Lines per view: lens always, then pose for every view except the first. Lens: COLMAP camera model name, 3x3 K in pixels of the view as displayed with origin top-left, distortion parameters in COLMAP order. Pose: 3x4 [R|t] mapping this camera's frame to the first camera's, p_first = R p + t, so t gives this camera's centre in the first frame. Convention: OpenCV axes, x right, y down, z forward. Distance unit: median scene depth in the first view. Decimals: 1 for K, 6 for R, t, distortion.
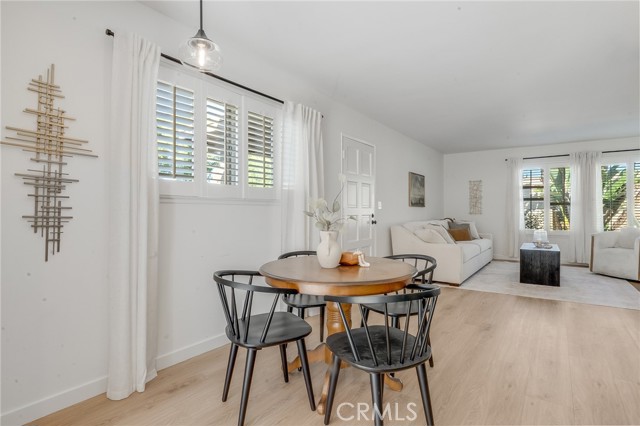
lens RADIAL K [[336.6, 0, 319.5], [0, 336.6, 208.2], [0, 0, 1]] dist [-0.003566, -0.001375]
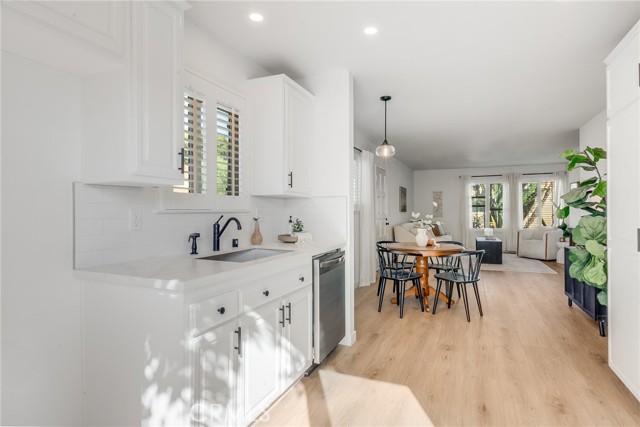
lens RADIAL K [[348.6, 0, 319.1], [0, 348.6, 208.0], [0, 0, 1]] dist [-0.001643, -0.000536]
pose [[0.980424, 0.001585, 0.196889, -0.316533], [-0.001086, 0.999996, -0.002646, -0.015713], [-0.196893, 0.002380, 0.980422, -0.303256]]
